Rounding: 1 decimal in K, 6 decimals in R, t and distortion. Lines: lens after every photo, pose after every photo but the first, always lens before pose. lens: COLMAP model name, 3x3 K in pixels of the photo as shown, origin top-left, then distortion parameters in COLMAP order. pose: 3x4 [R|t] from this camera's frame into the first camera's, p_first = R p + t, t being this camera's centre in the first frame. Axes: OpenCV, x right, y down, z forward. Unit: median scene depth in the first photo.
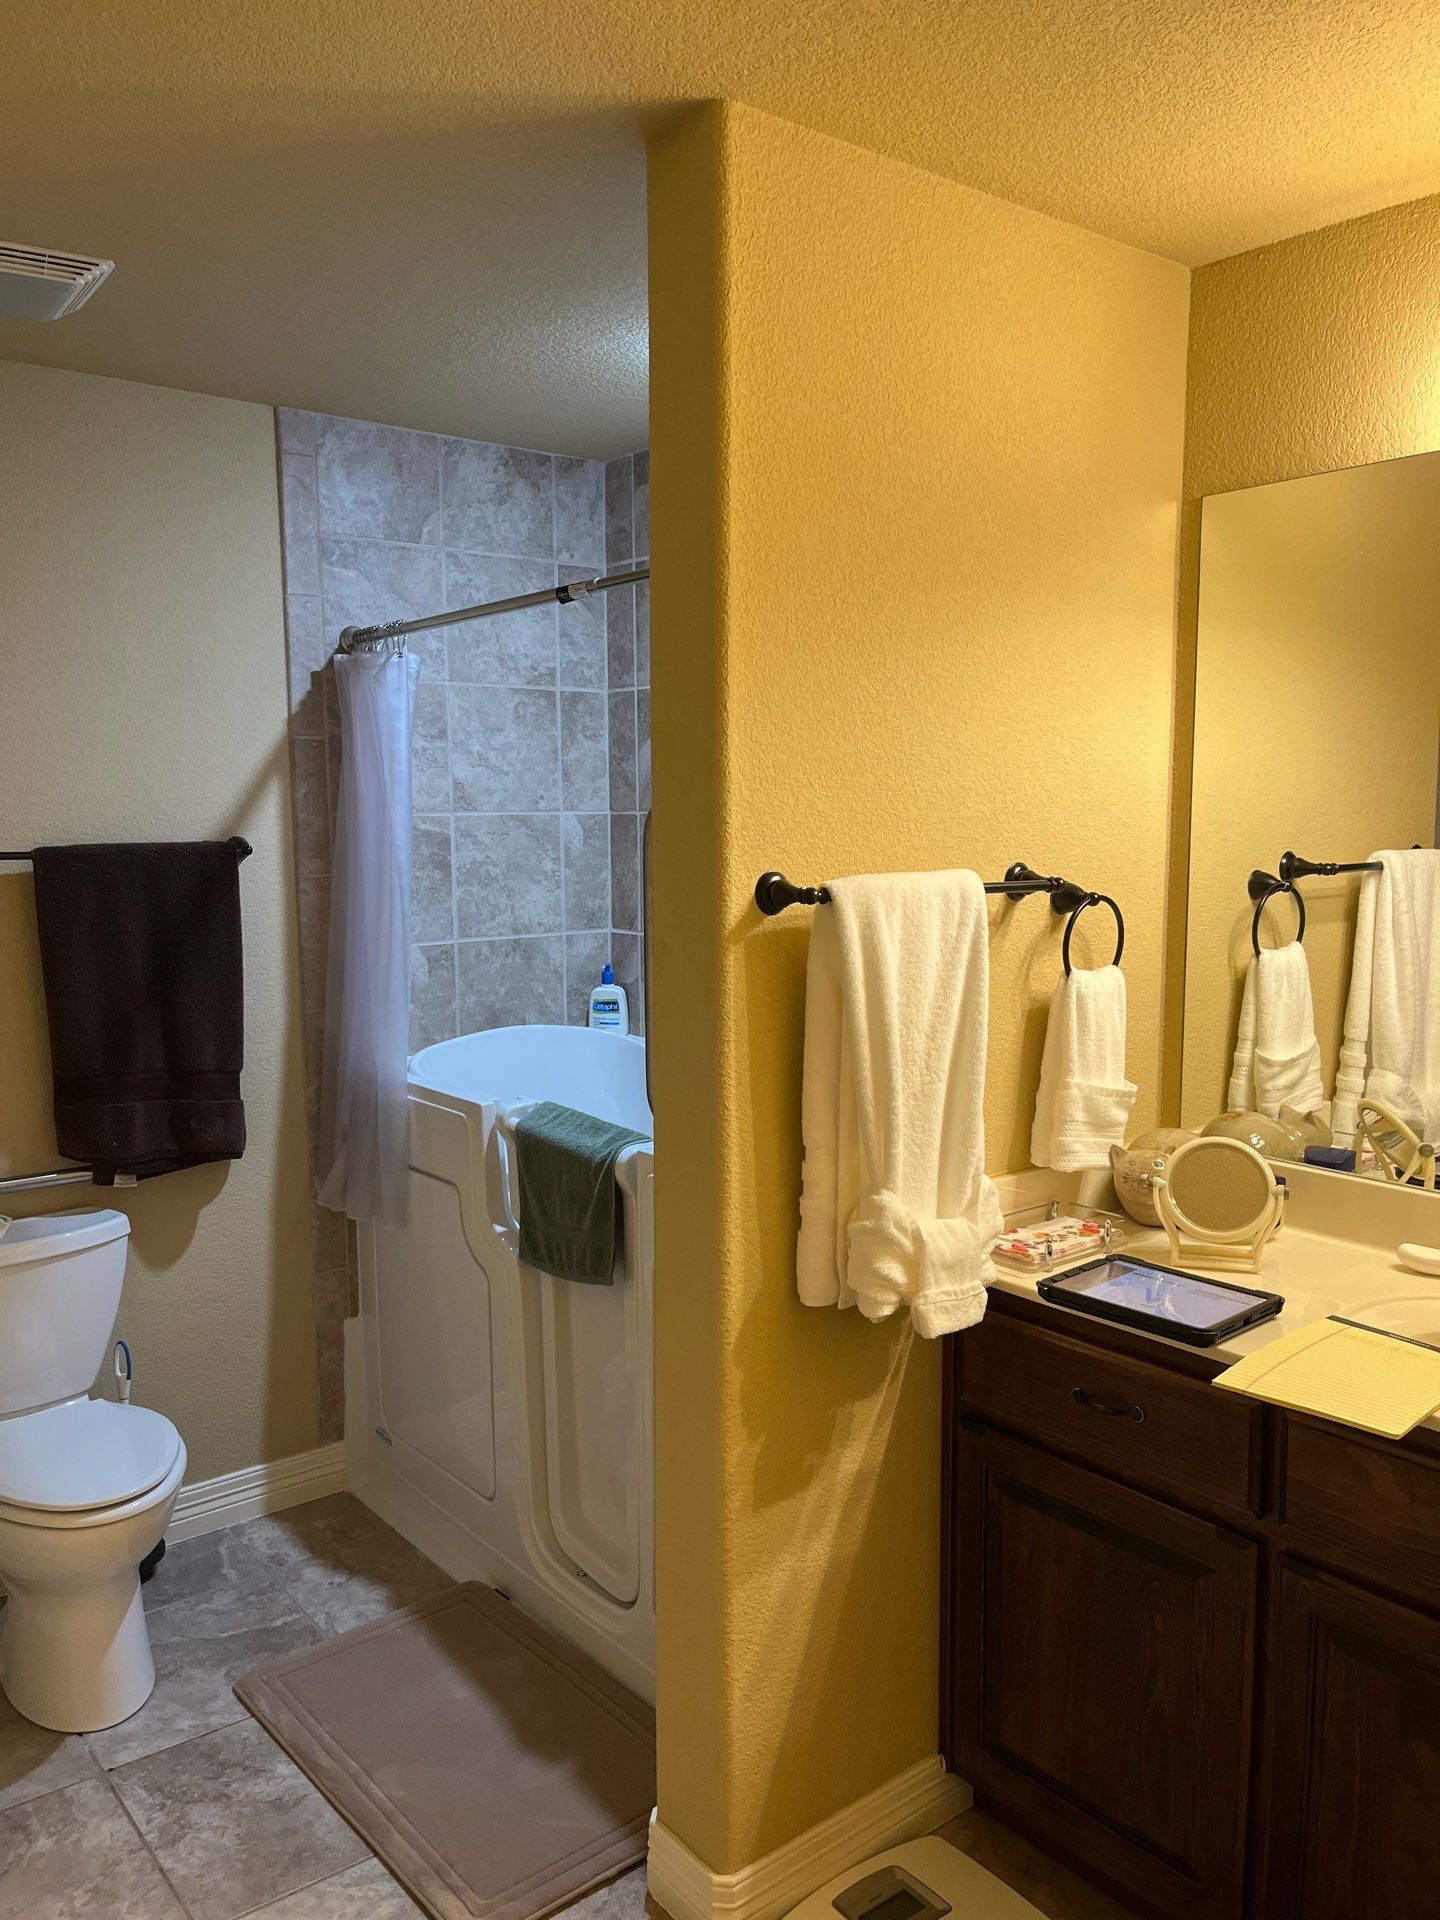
lens RADIAL K [[1456.3, 0, 720.0], [0, 1456.3, 960.0], [0, 0, 1]] dist [-0.002089, -0.060305]
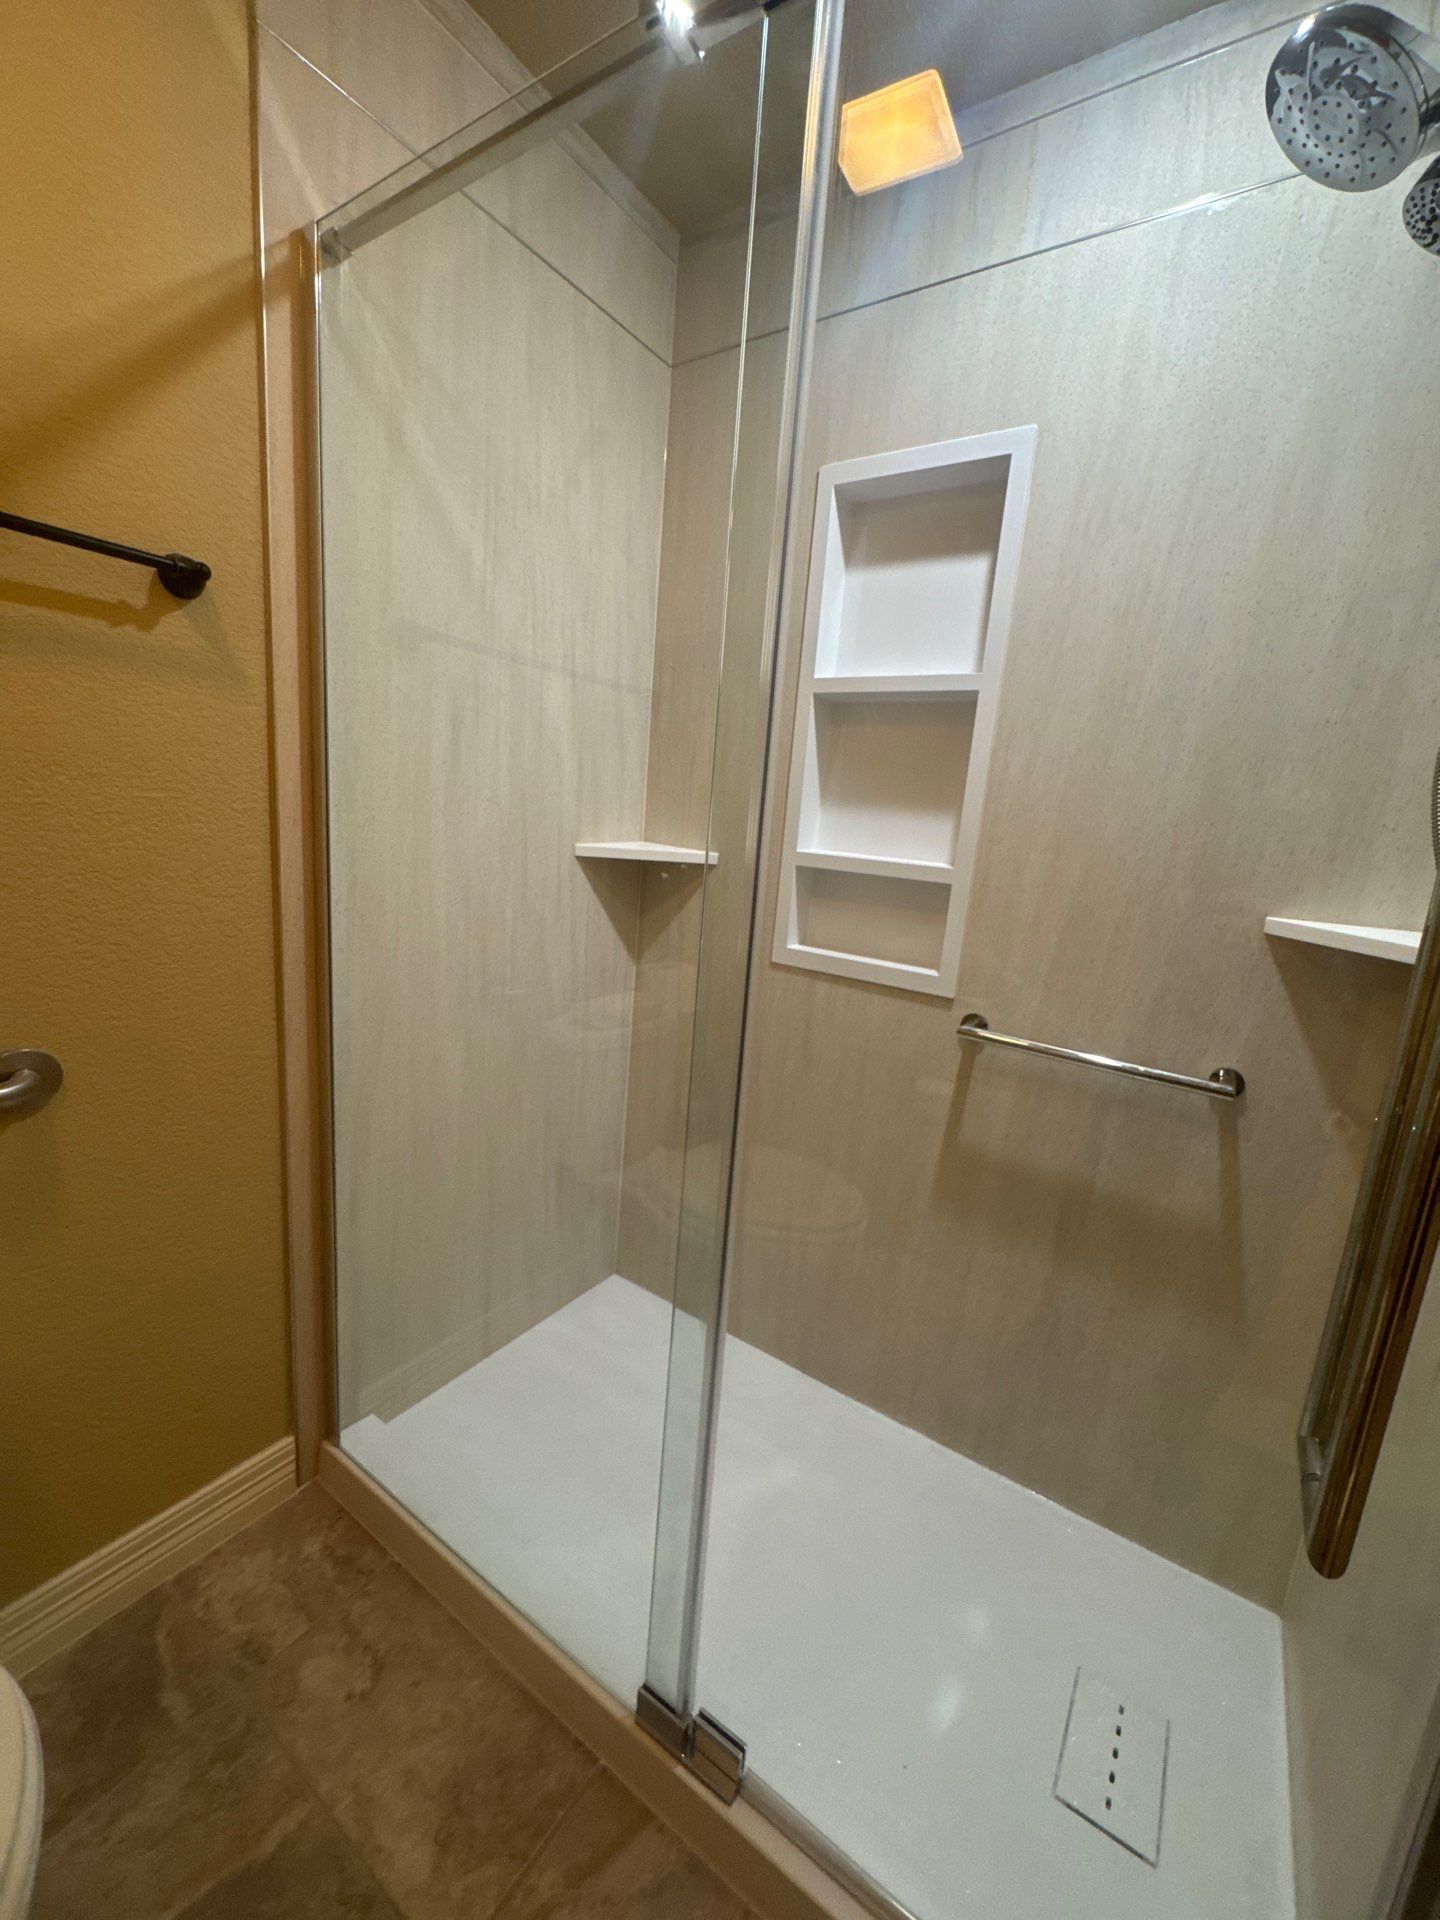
lens RADIAL K [[766.6, 0, 718.4], [0, 766.6, 958.0], [0, 0, 1]] dist [-0.003580, 0.000274]
pose [[0.950943, 0.026653, 0.308216, -0.248787], [-0.054526, 0.995125, 0.082176, 0.048435], [-0.304524, -0.094950, 0.947760, 0.711548]]
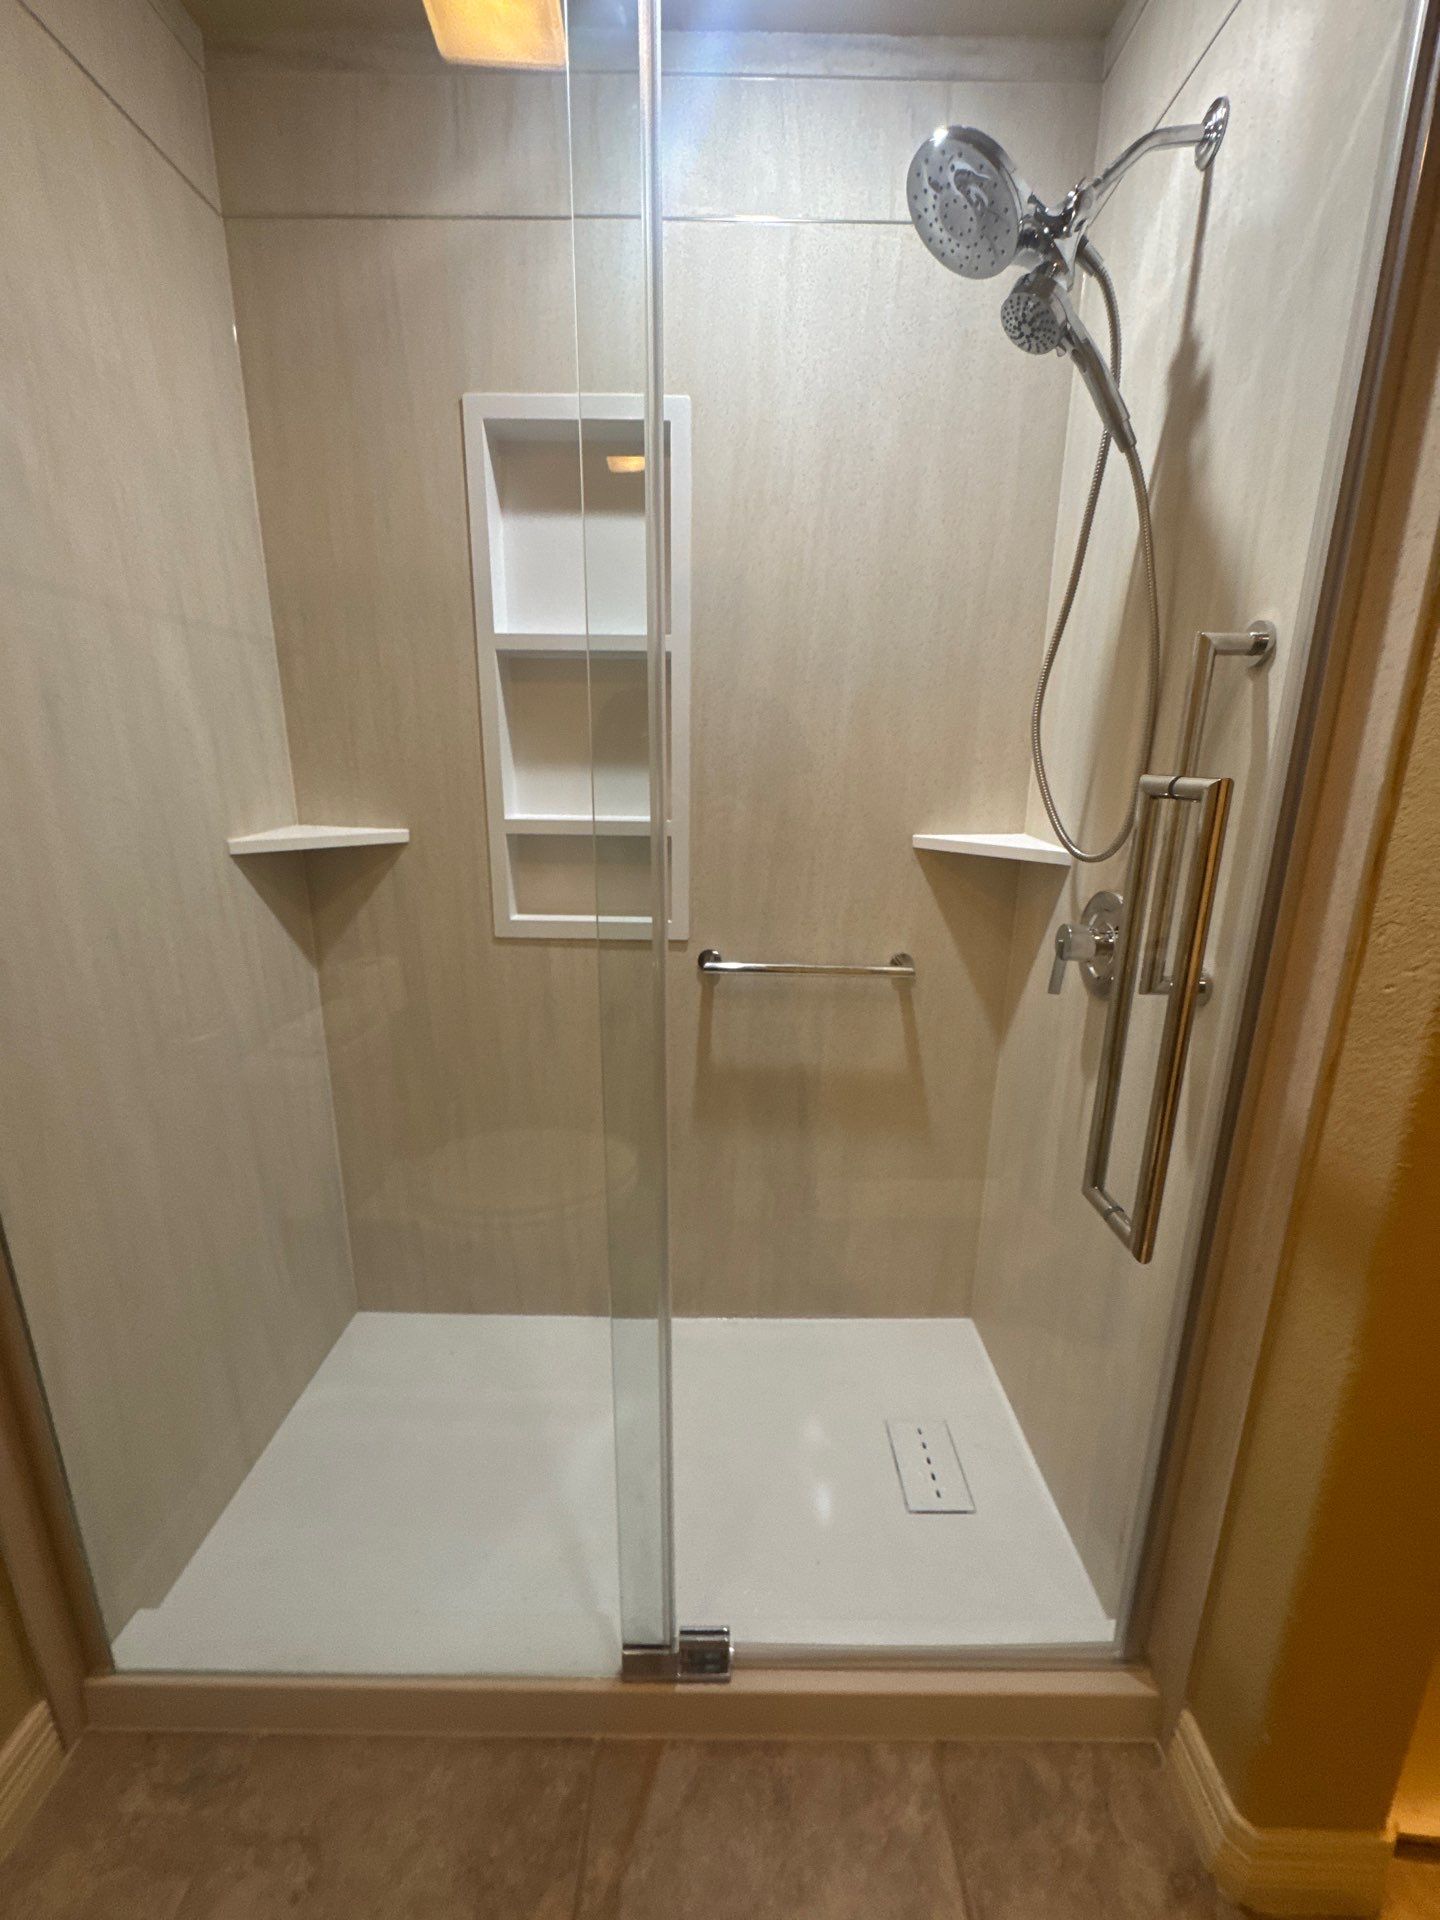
lens RADIAL K [[766.6, 0, 718.4], [0, 766.6, 958.0], [0, 0, 1]] dist [-0.003580, 0.000274]
pose [[0.626463, -0.180372, 0.758294, -0.362832], [0.068929, 0.981865, 0.176606, 0.022797], [-0.776398, -0.058369, 0.627535, 0.780958]]
